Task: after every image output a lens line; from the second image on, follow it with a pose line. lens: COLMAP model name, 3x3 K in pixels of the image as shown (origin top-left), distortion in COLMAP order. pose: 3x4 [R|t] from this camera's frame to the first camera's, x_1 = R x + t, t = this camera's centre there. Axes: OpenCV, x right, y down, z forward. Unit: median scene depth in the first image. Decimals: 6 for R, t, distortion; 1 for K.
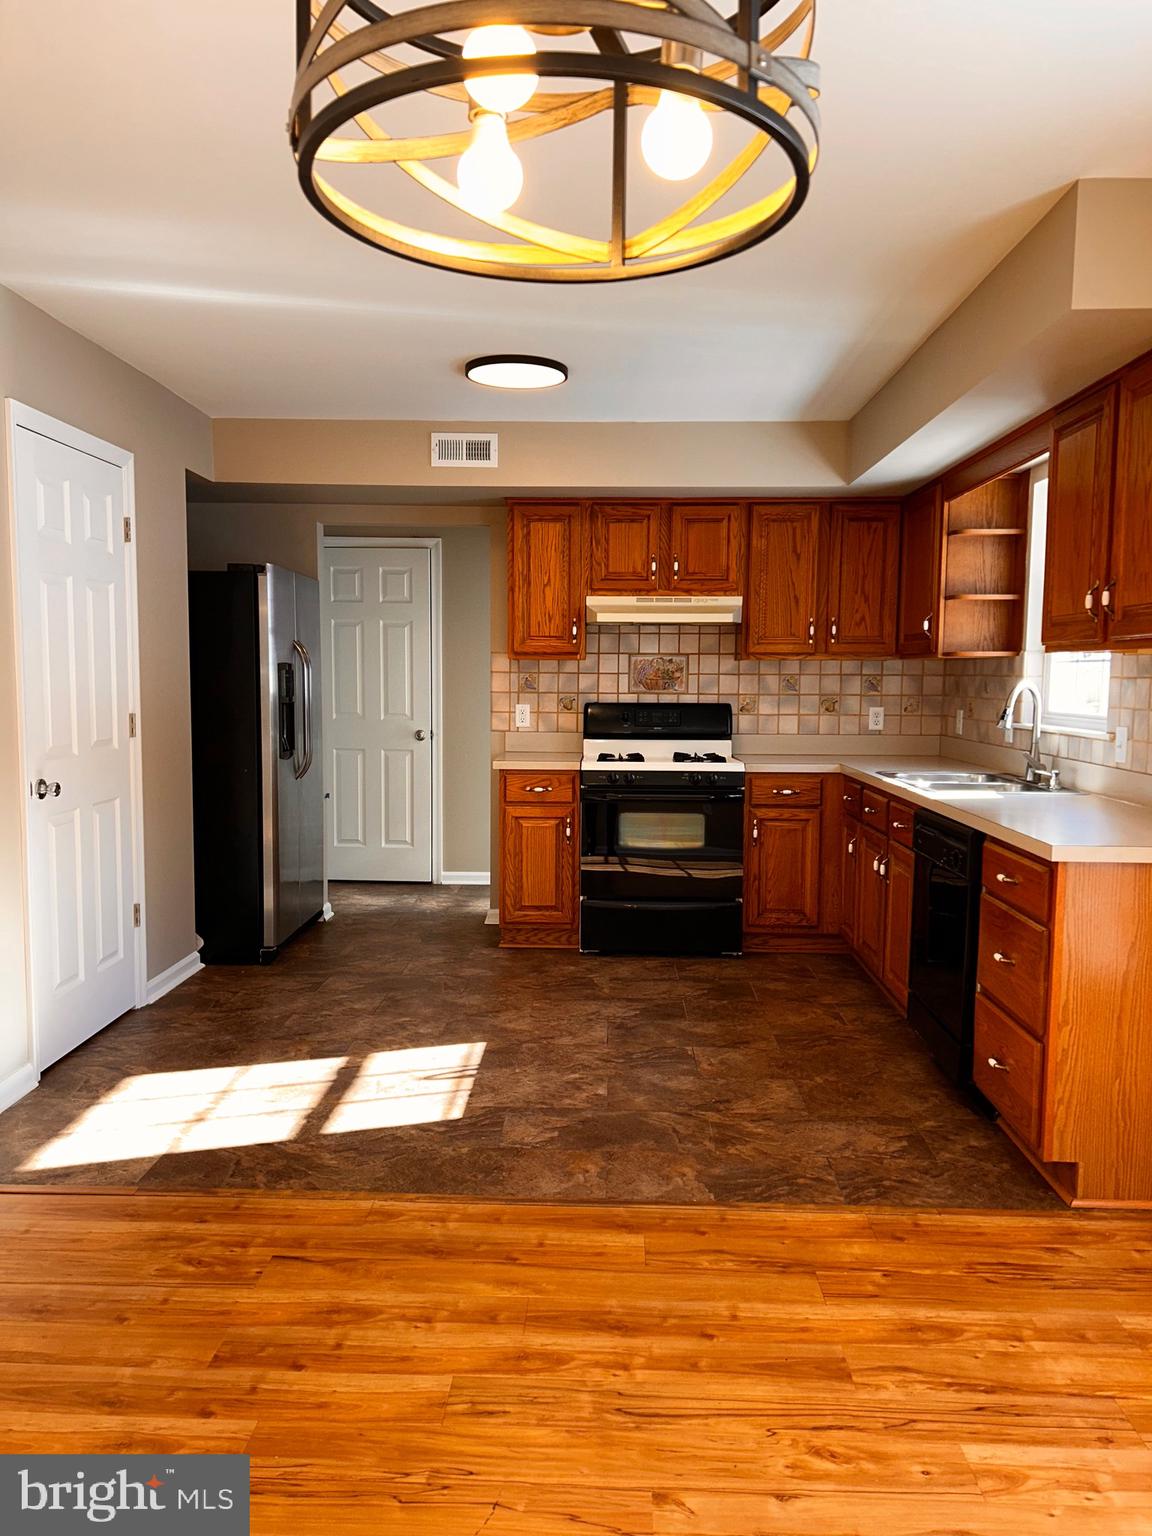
lens RADIAL K [[1154.1, 0, 576.0], [0, 1154.1, 768.0], [0, 0, 1]] dist [0.061205, -0.075857]
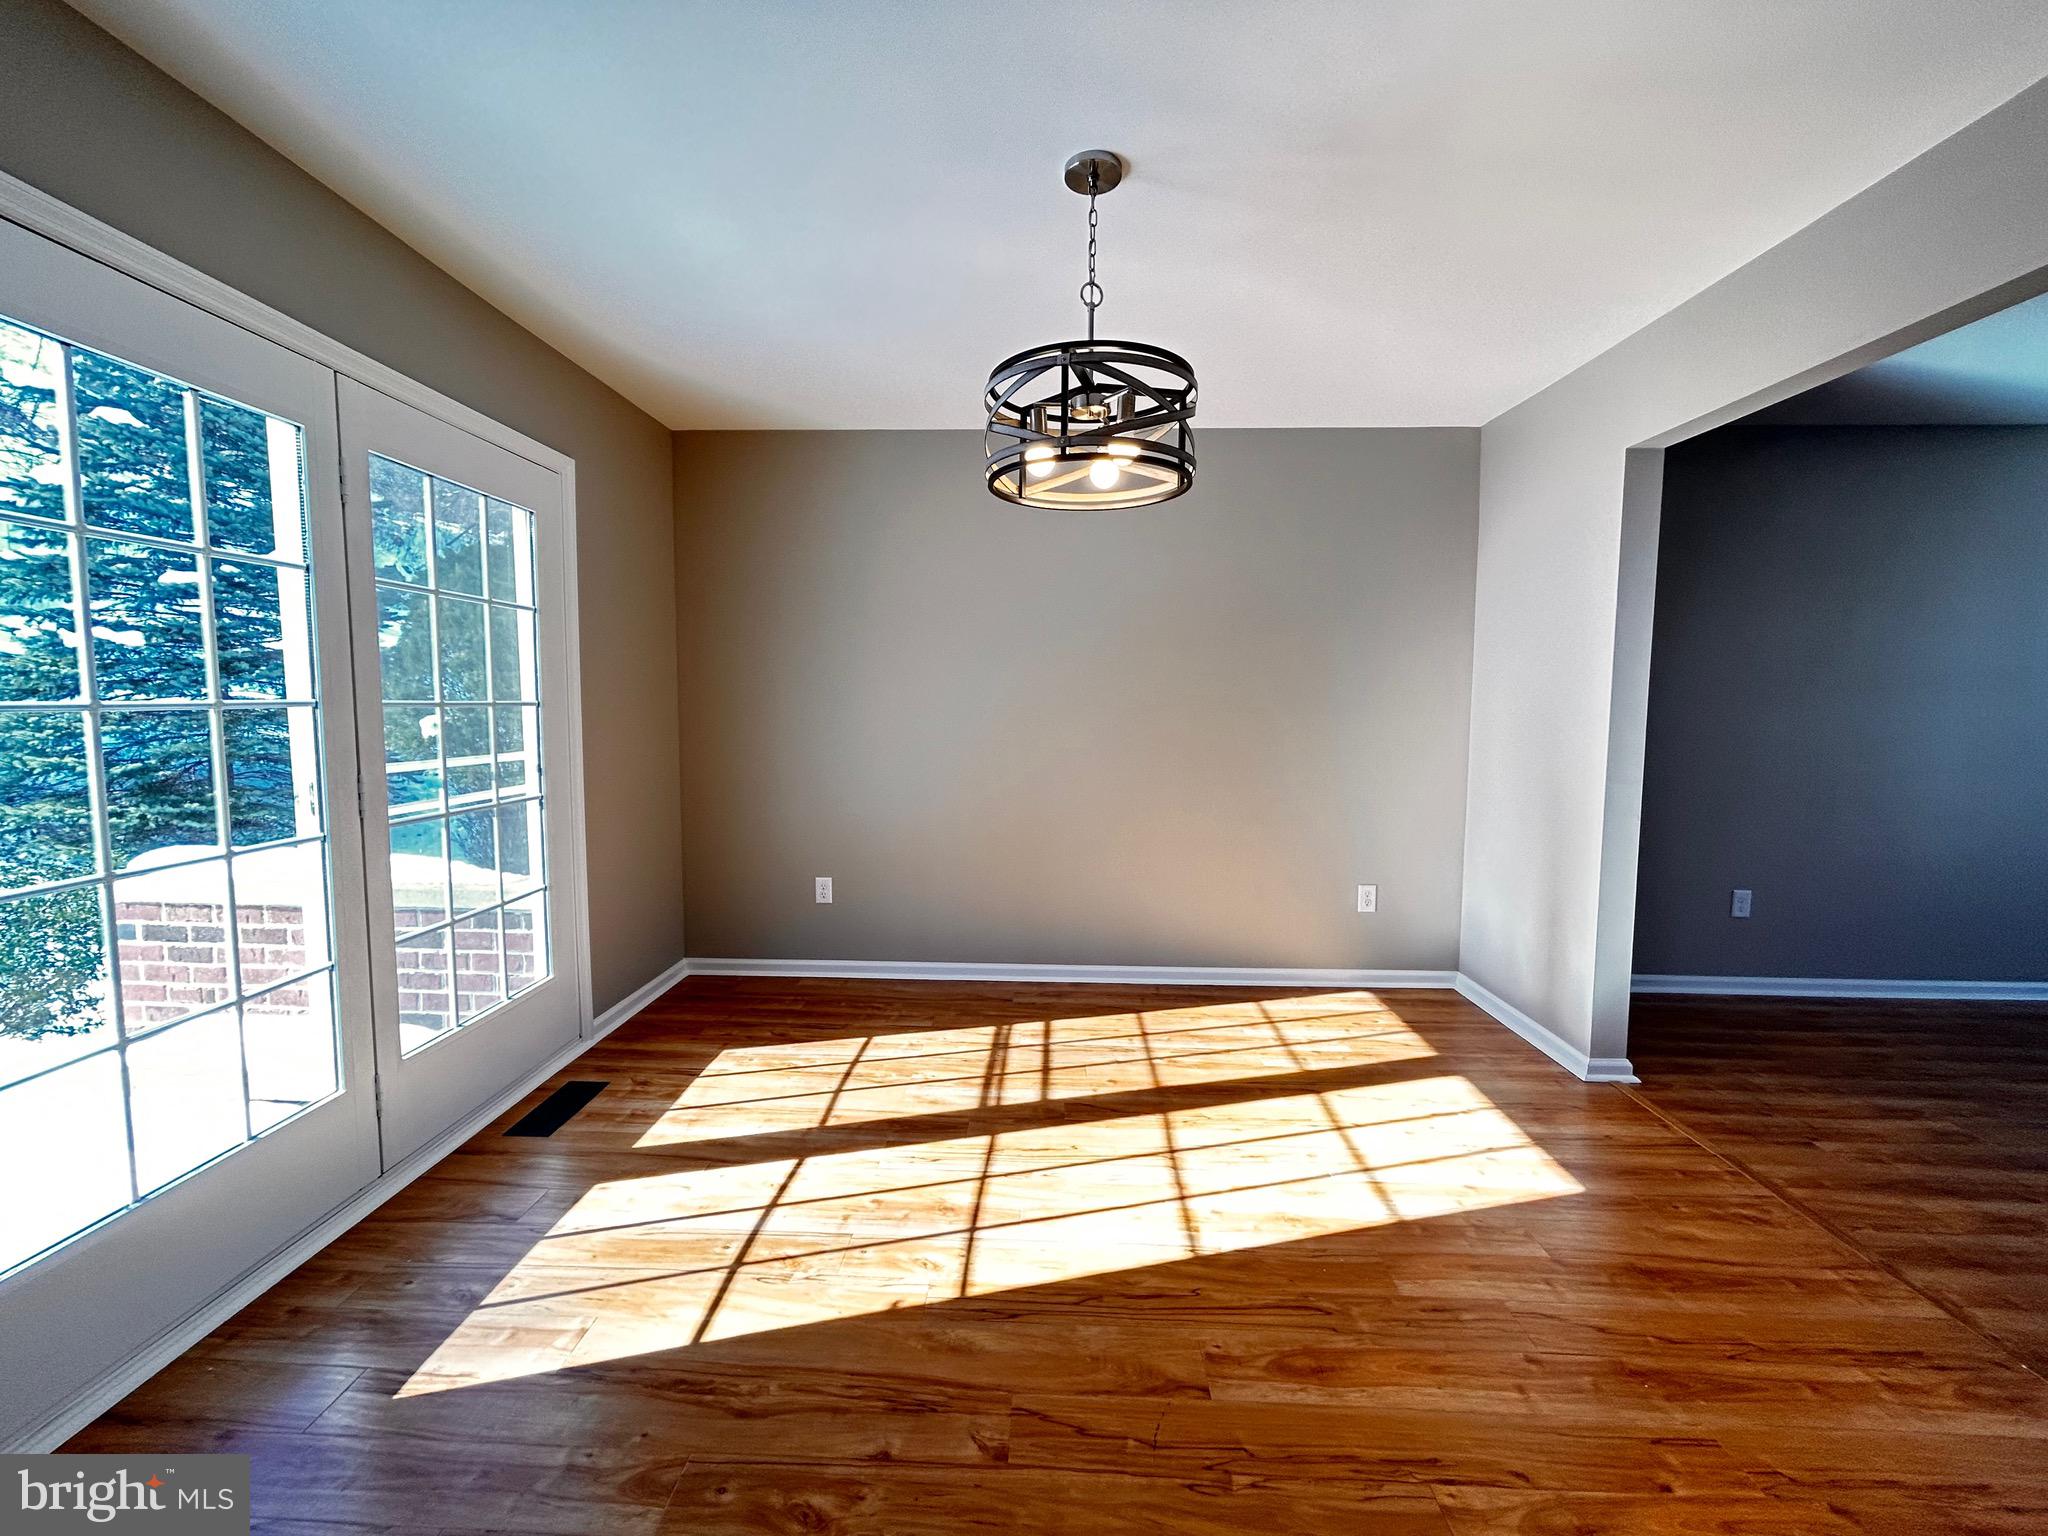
lens RADIAL K [[837.1, 0, 1023.0], [0, 837.1, 757.4], [0, 0, 1]] dist [-0.001213, 0.000453]
pose [[-0.999876, -0.014703, 0.005655, 0.051240], [-0.013674, 0.988304, 0.151882, -0.097352], [-0.007822, 0.151786, -0.988382, 1.477817]]
